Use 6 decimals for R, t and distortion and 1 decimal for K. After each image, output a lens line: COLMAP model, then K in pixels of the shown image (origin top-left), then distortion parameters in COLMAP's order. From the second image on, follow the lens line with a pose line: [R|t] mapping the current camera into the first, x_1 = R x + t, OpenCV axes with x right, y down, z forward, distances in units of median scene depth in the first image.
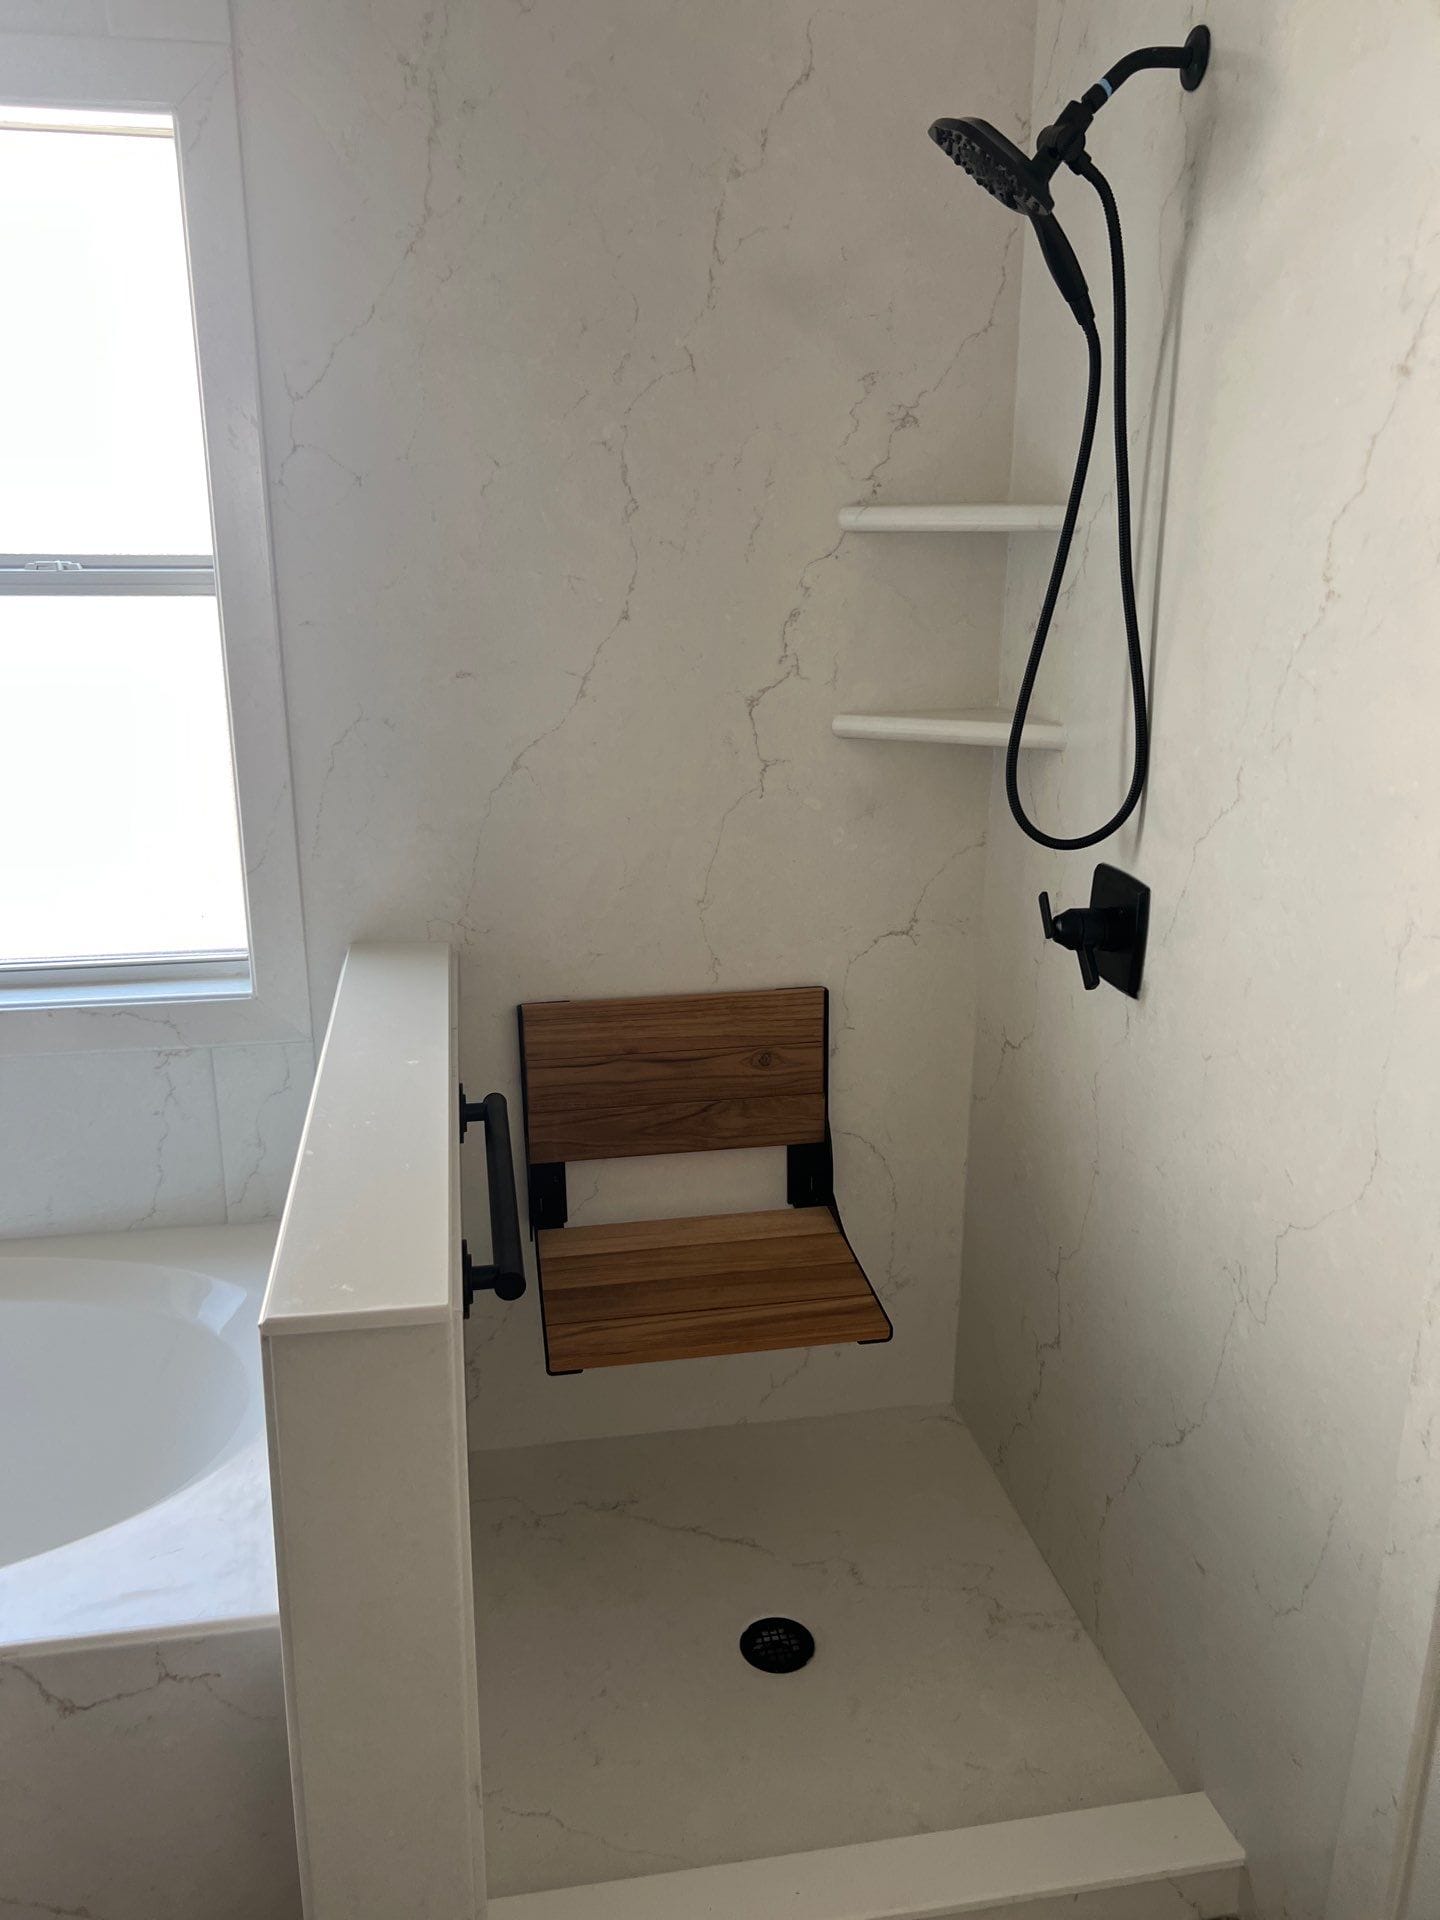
lens RADIAL K [[1429.9, 0, 719.5], [0, 1429.9, 974.1], [0, 0, 1]] dist [0.007452, 0.000893]
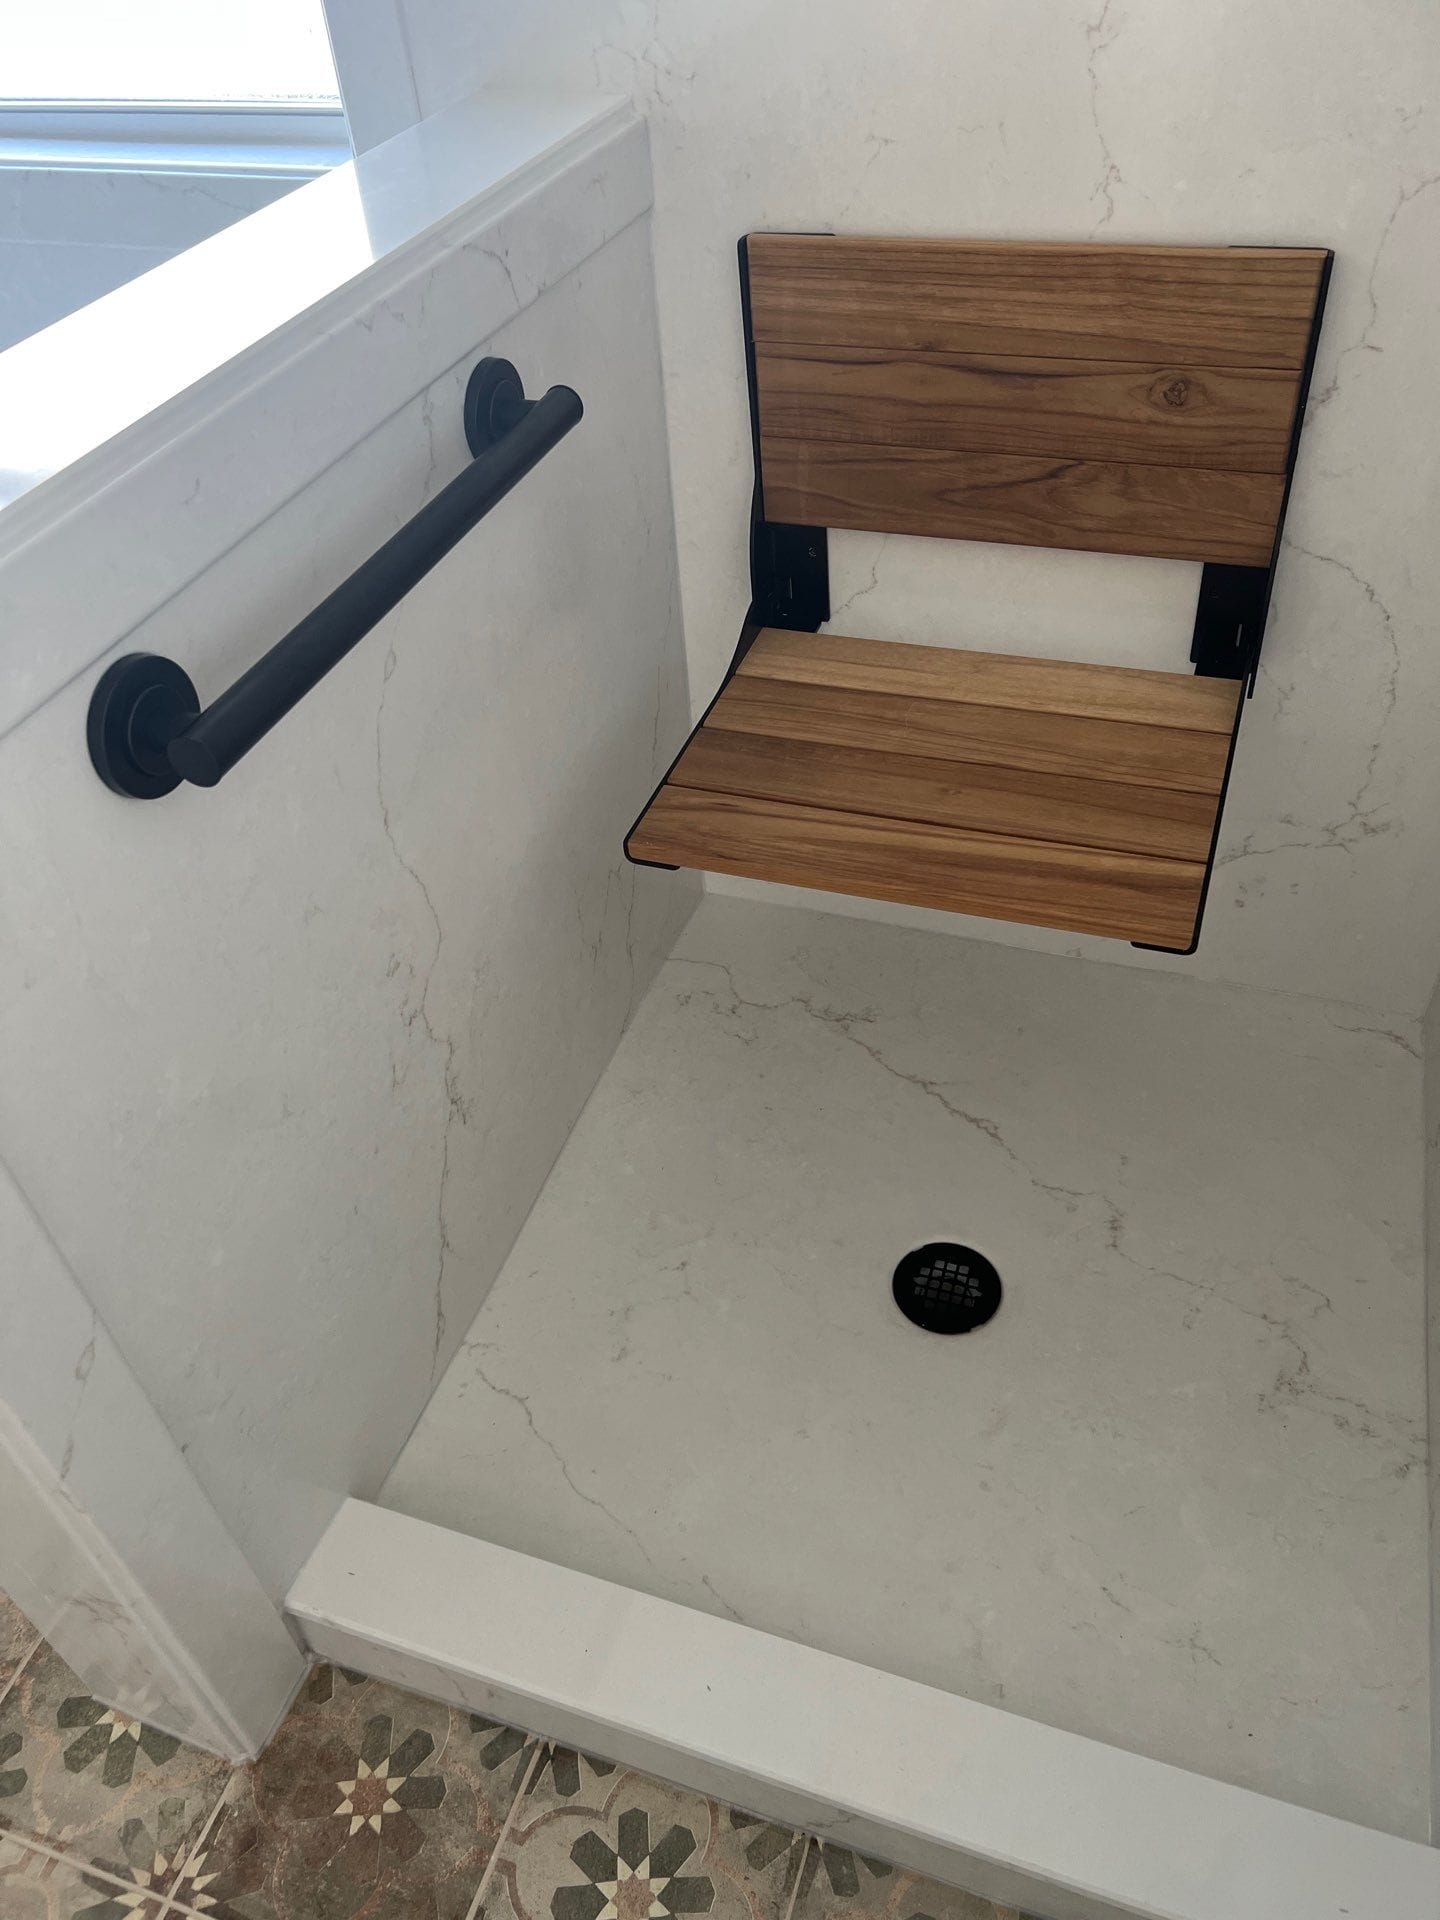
lens RADIAL K [[1429.9, 0, 719.5], [0, 1429.9, 974.1], [0, 0, 1]] dist [0.007452, 0.000893]
pose [[0.872392, 0.289414, -0.393918, 0.158866], [-0.086149, 0.884297, 0.458908, 0.020828], [0.481155, -0.366412, 0.796387, 0.413110]]
